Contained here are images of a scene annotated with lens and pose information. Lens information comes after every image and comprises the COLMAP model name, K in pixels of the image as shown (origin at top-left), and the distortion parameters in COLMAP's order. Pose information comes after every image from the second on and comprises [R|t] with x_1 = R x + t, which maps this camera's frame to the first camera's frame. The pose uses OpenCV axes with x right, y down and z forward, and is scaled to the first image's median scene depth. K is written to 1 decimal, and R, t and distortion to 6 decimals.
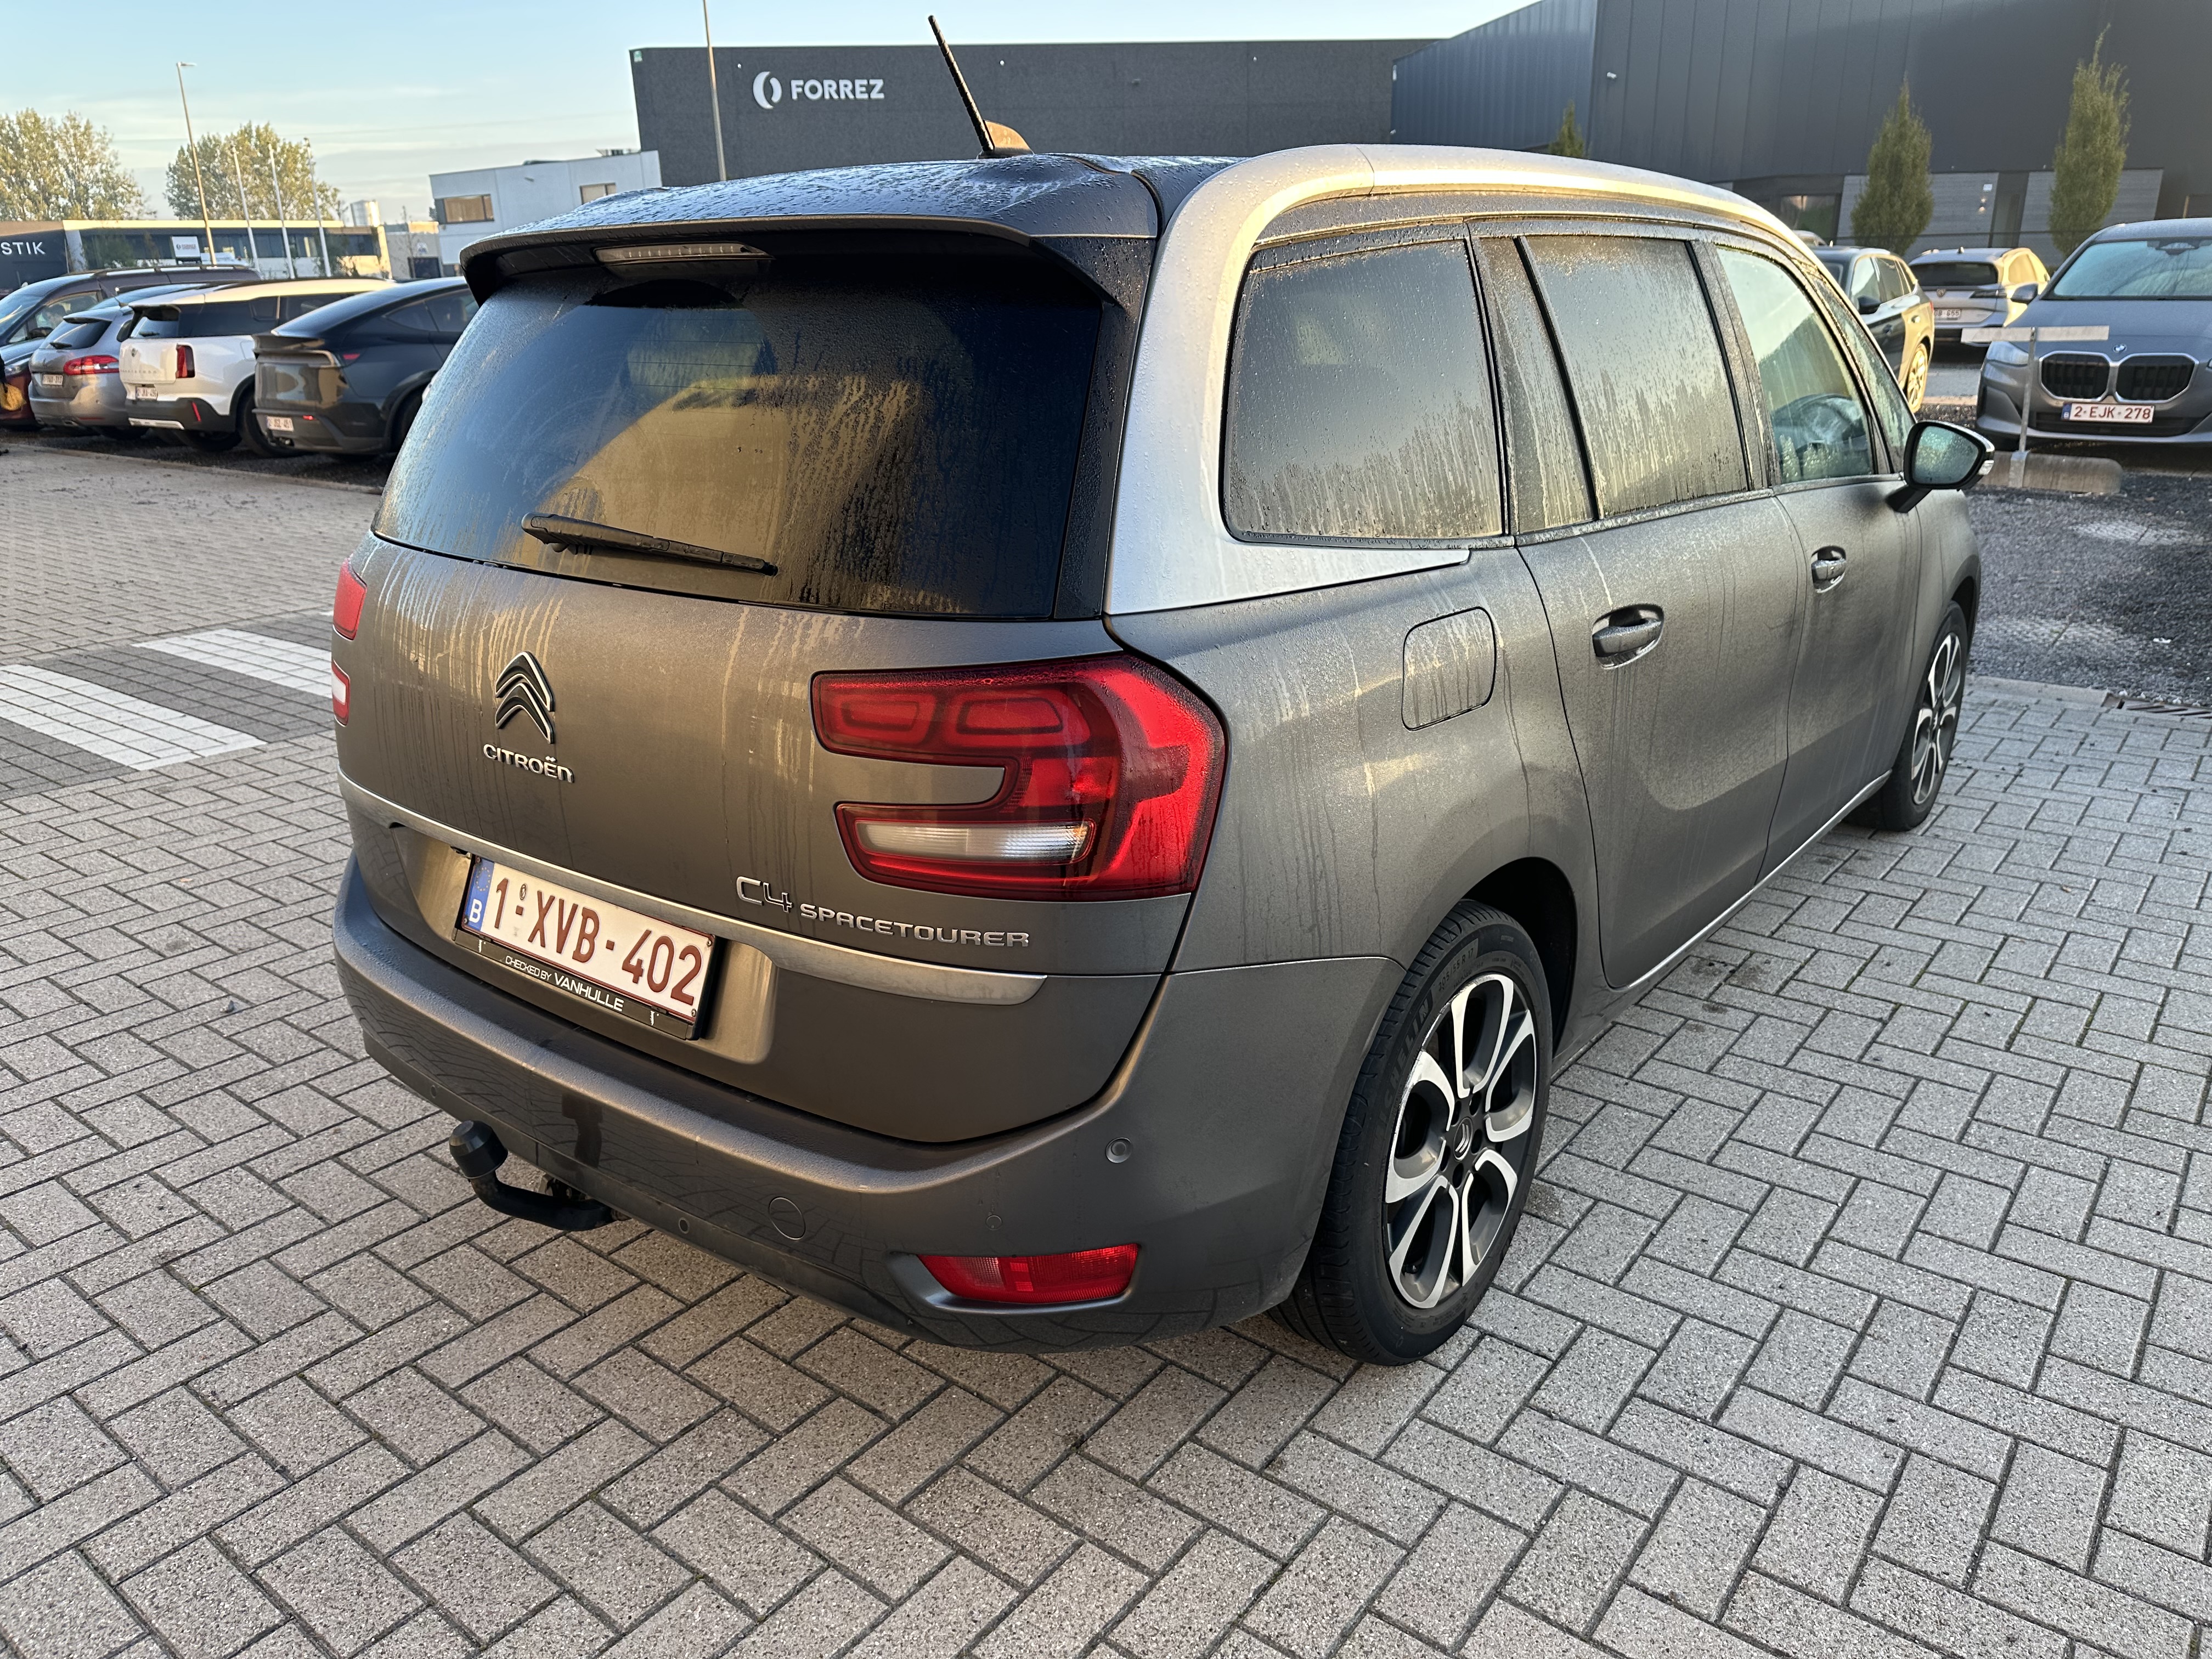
lens RADIAL K [[1583.1, 0, 1132.5], [0, 1583.1, 832.7], [0, 0, 1]] dist [-0.001238, -0.004553]
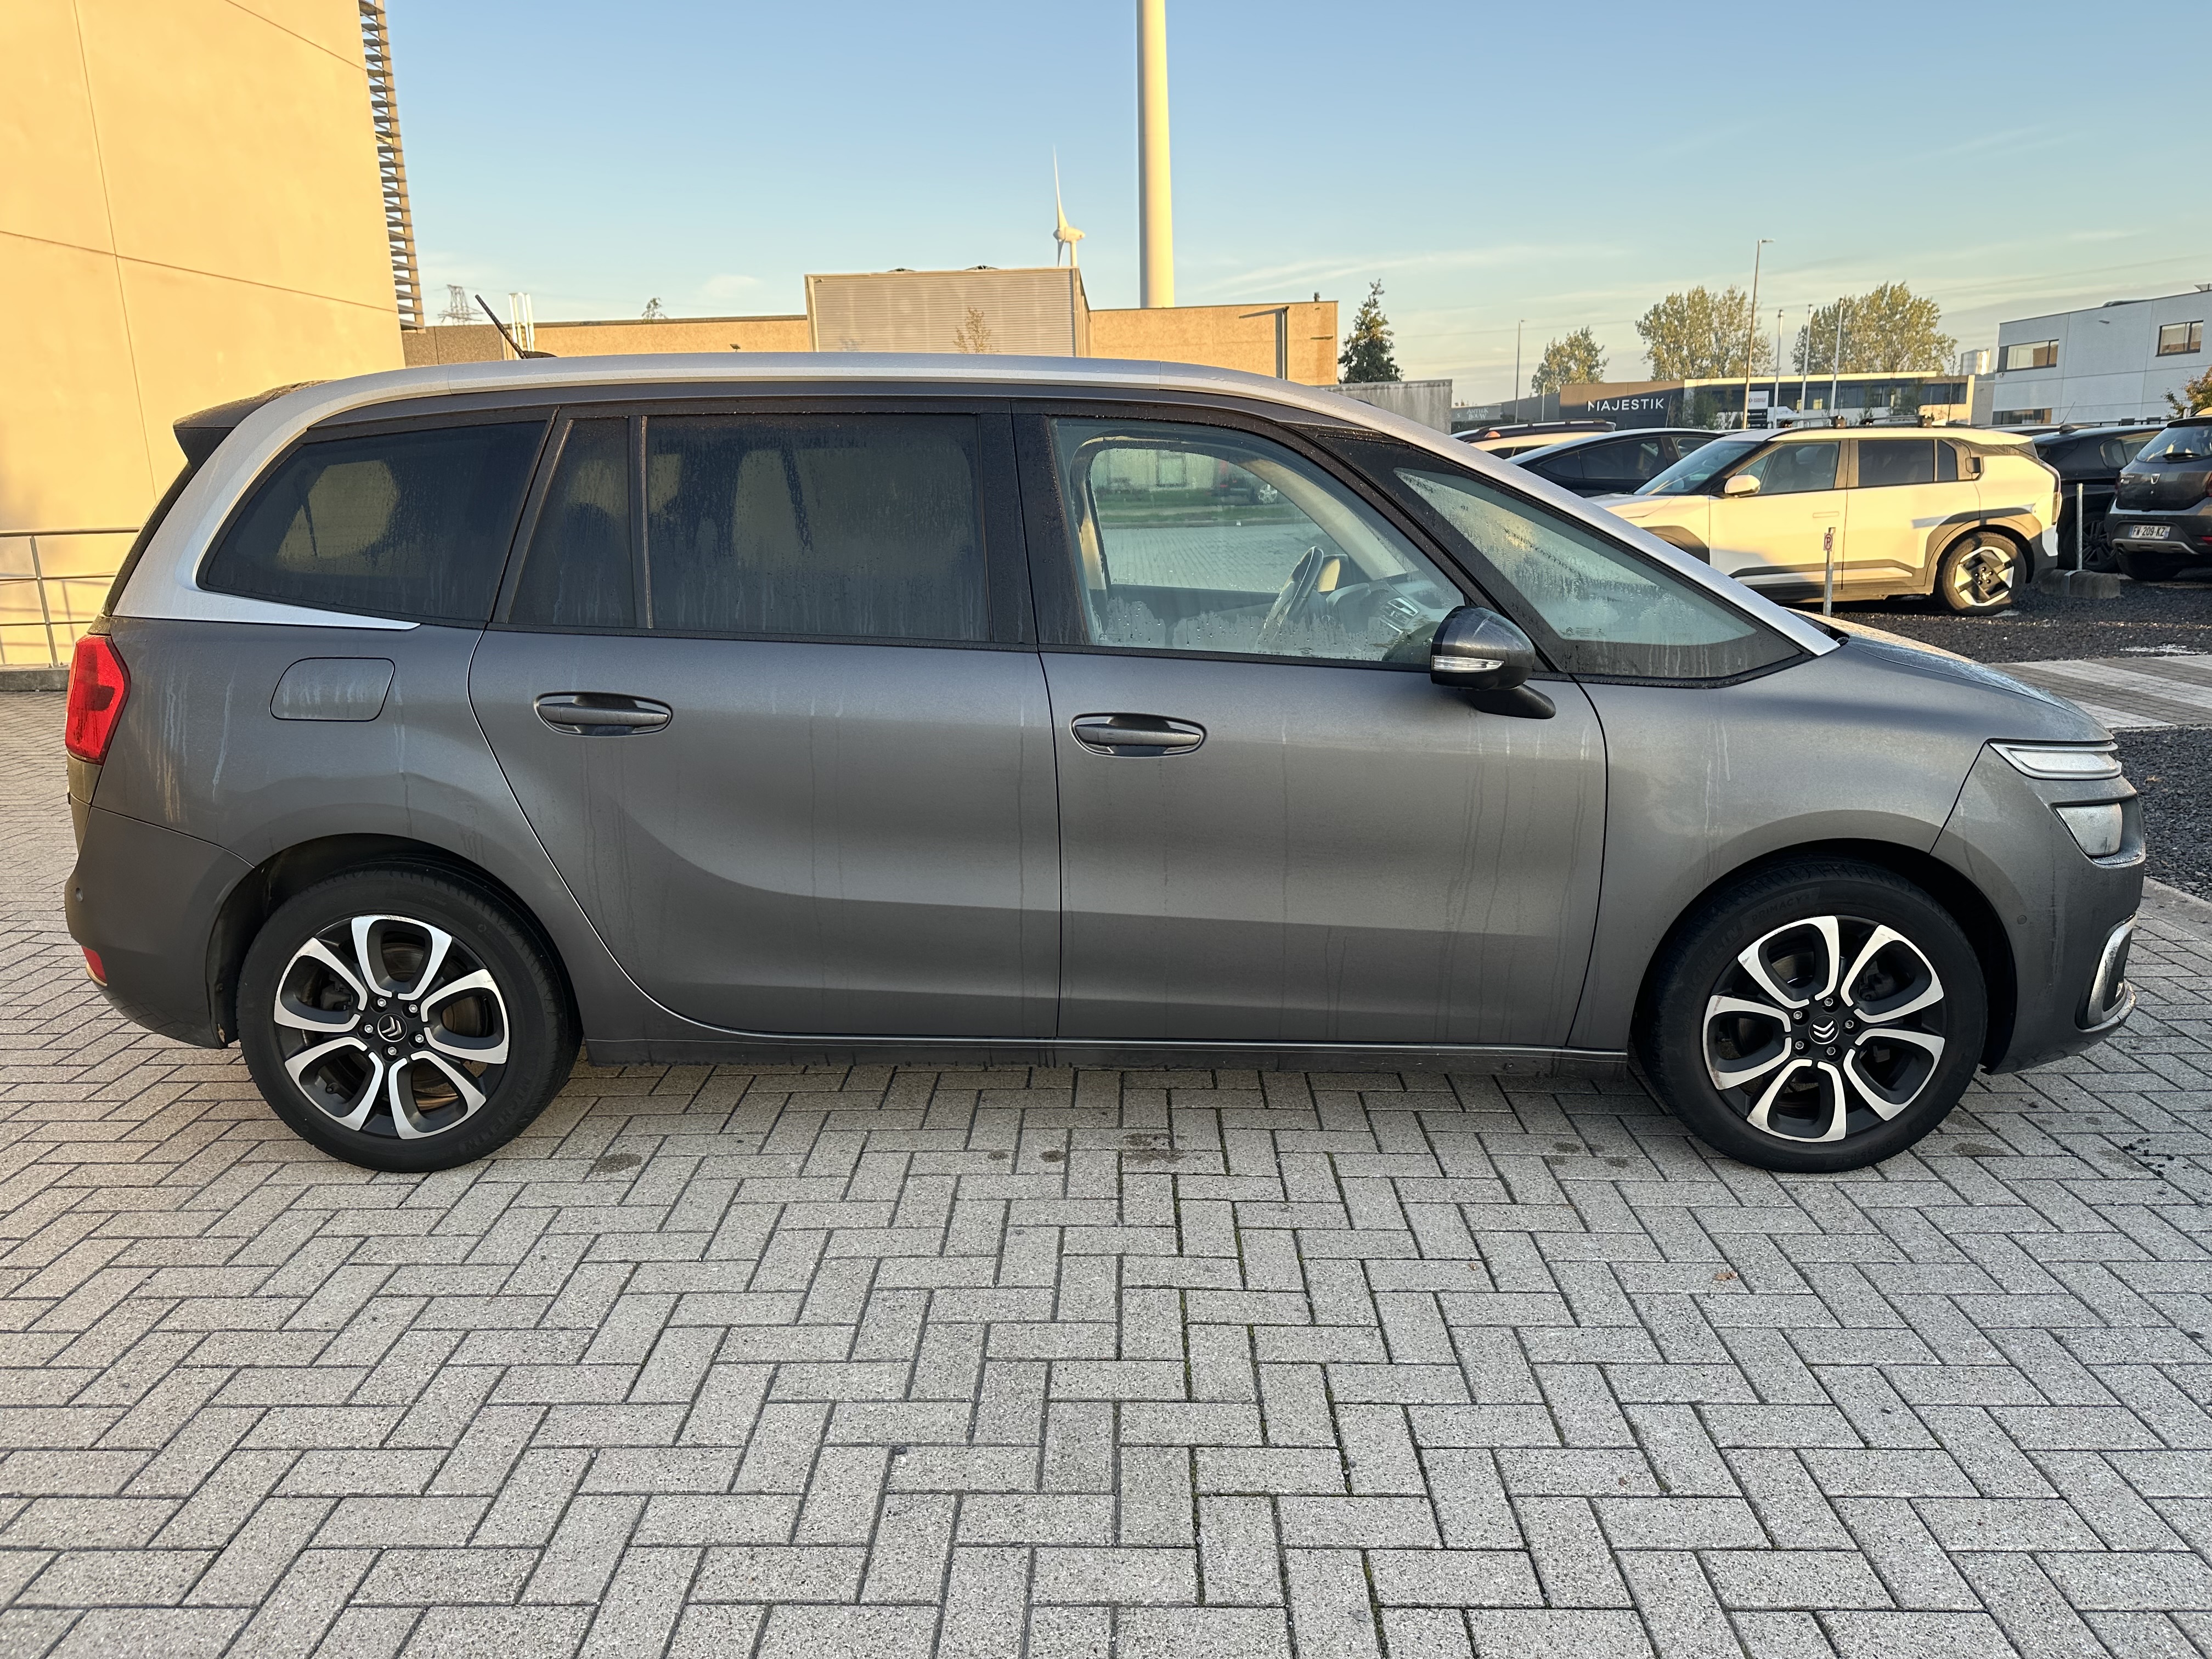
lens RADIAL K [[1546.1, 0, 1106.0], [0, 1546.1, 829.5], [0, 0, 1]] dist [0.116565, -0.174687]
pose [[0.599104, 0.189836, -0.777841, 0.994315], [-0.256146, 0.965873, 0.038439, -0.122399], [0.758593, 0.176212, 0.627285, 0.324048]]
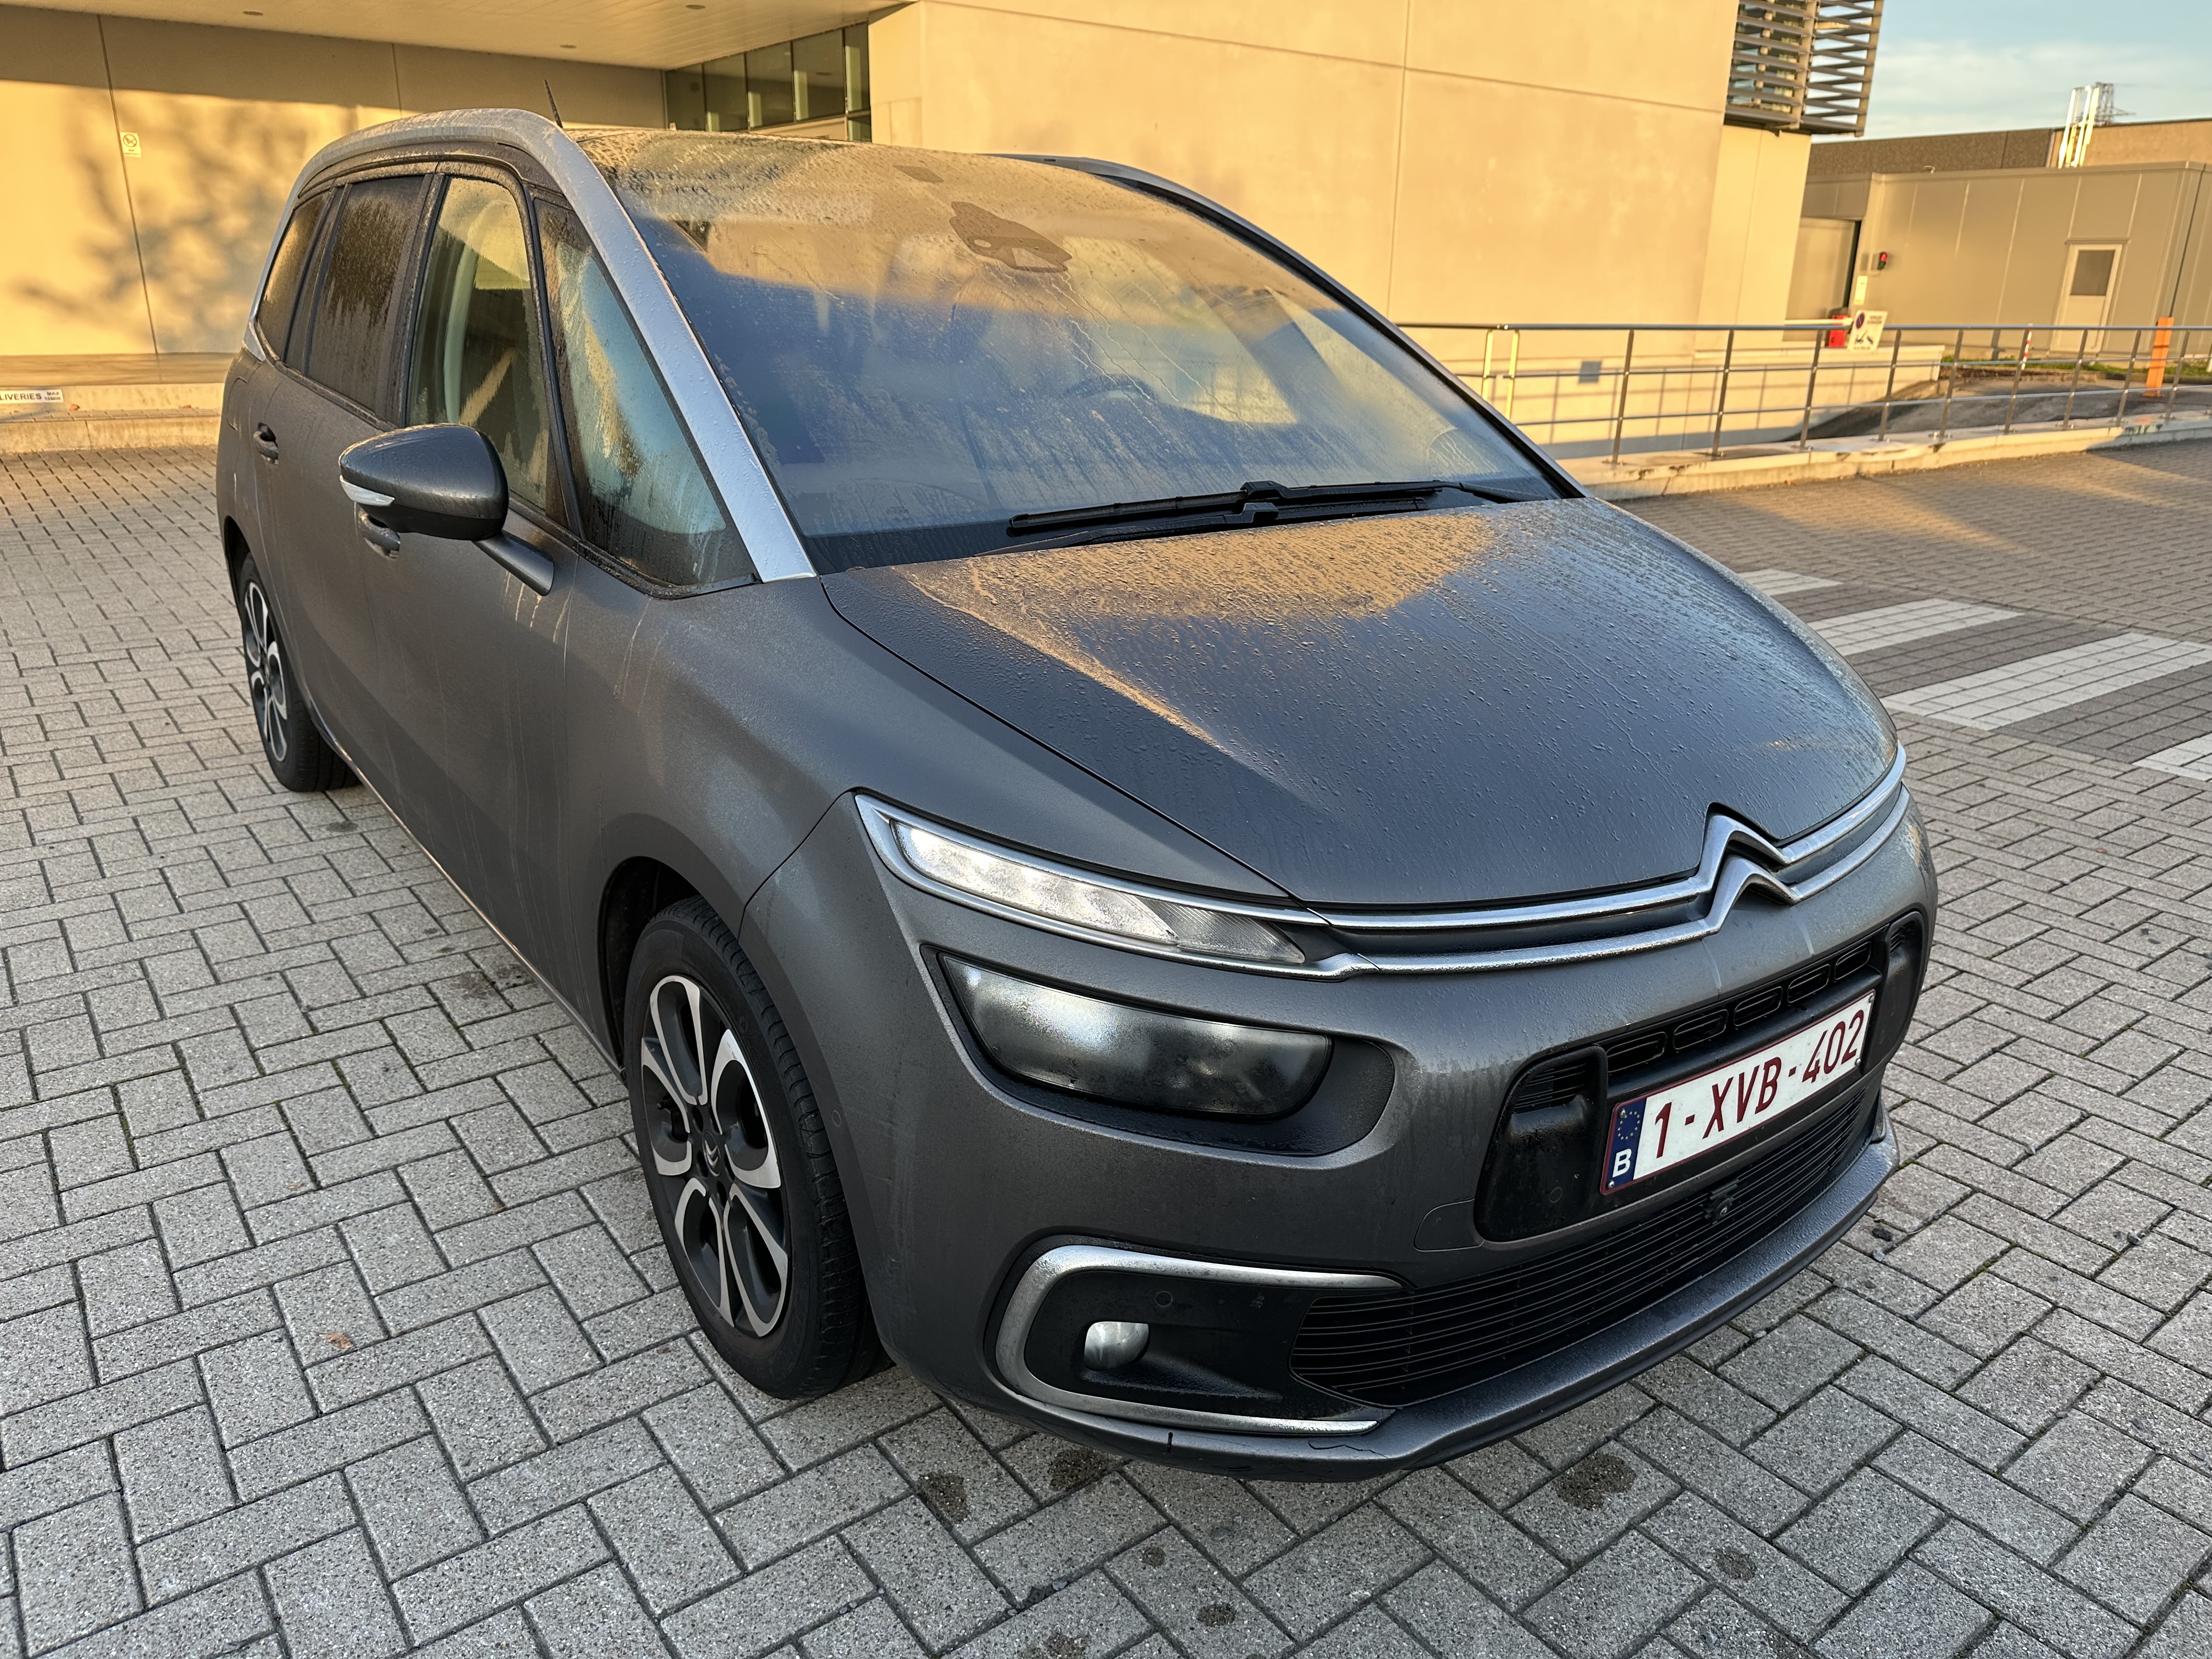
lens RADIAL K [[1583.1, 0, 1132.5], [0, 1583.1, 832.7], [0, 0, 1]] dist [-0.001238, -0.004553]
pose [[-0.265047, 0.330931, -0.905668, 1.011223], [-0.334812, 0.849233, 0.408294, -0.452406], [0.904241, 0.411445, -0.114288, 1.312182]]
